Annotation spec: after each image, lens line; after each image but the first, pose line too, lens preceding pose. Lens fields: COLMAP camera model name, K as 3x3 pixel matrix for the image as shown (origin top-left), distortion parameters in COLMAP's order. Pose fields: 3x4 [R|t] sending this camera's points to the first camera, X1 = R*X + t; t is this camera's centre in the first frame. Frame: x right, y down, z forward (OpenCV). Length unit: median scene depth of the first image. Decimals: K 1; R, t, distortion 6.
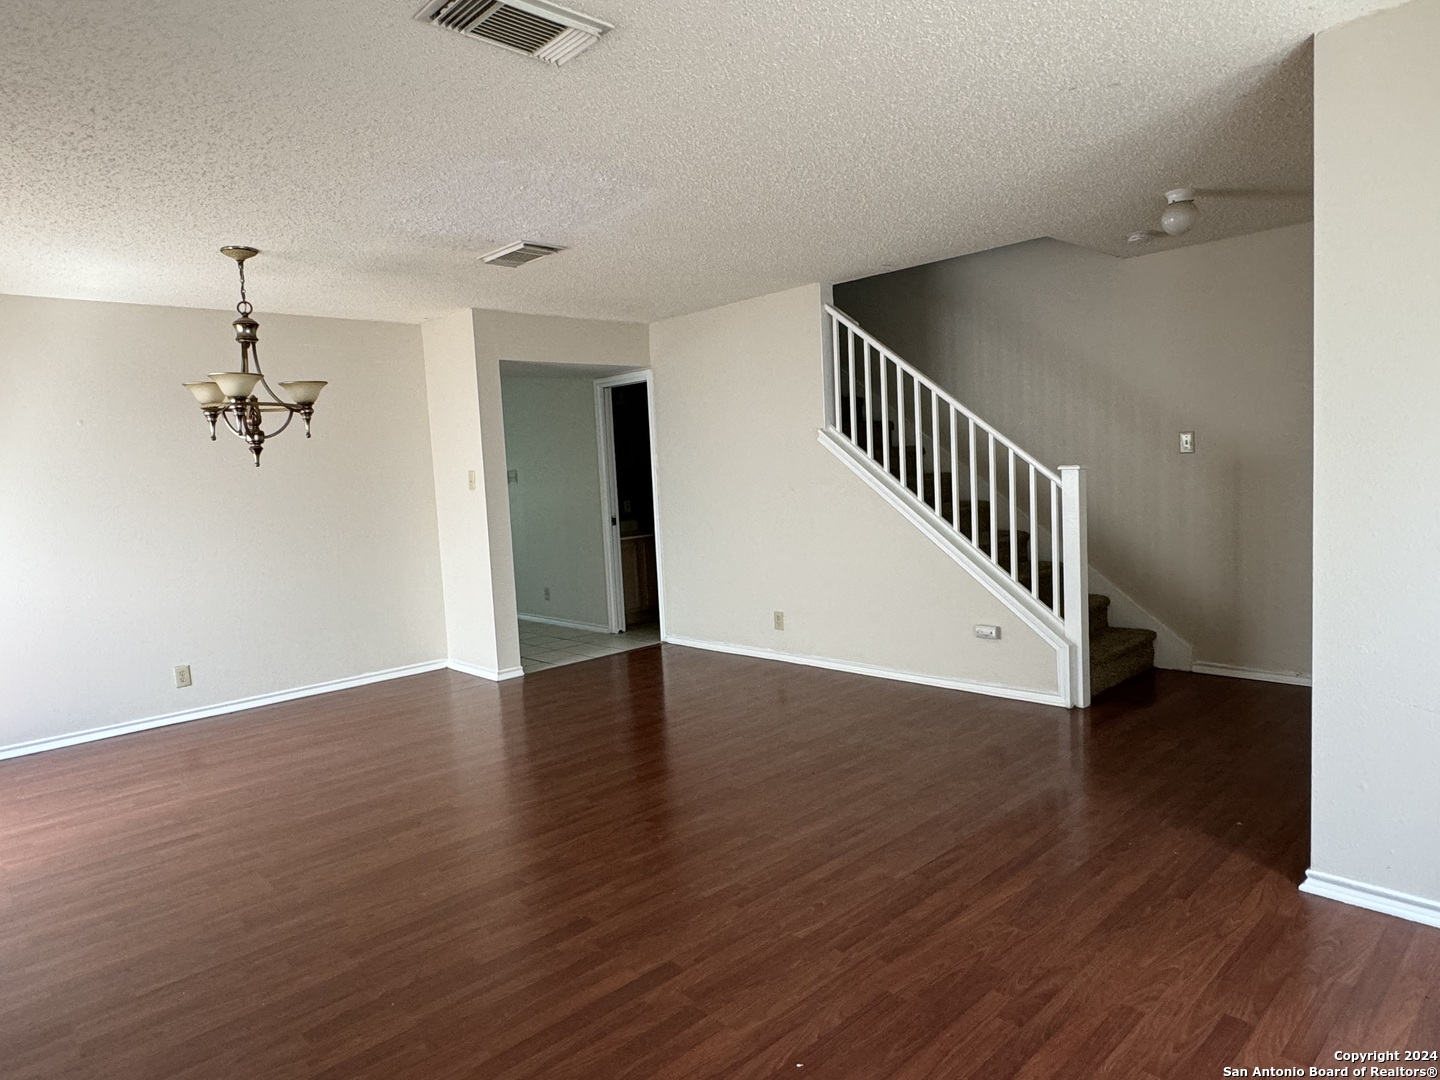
lens RADIAL K [[891.3, 0, 715.5], [0, 891.3, 539.4], [0, 0, 1]] dist [-0.002978, 0.002907]
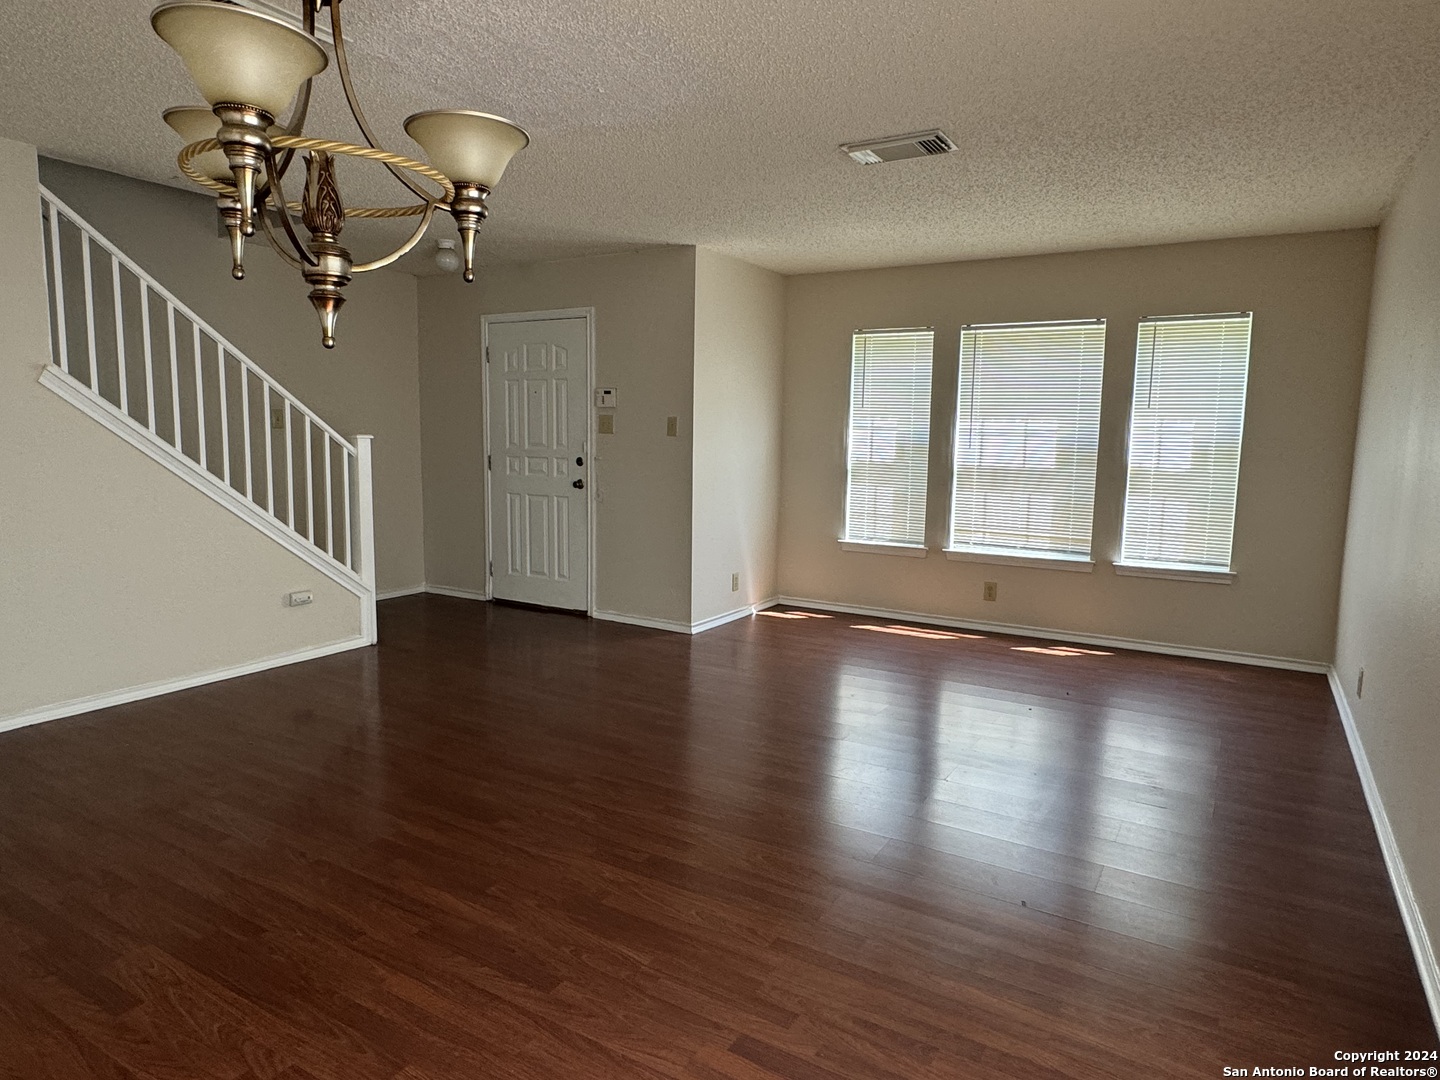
lens RADIAL K [[891.3, 0, 715.5], [0, 891.3, 539.4], [0, 0, 1]] dist [-0.002978, 0.002907]
pose [[-0.255515, -0.076218, 0.963796, -0.808196], [0.078844, 0.991924, 0.099345, -0.025151], [-0.963585, 0.101374, -0.247442, 0.830253]]
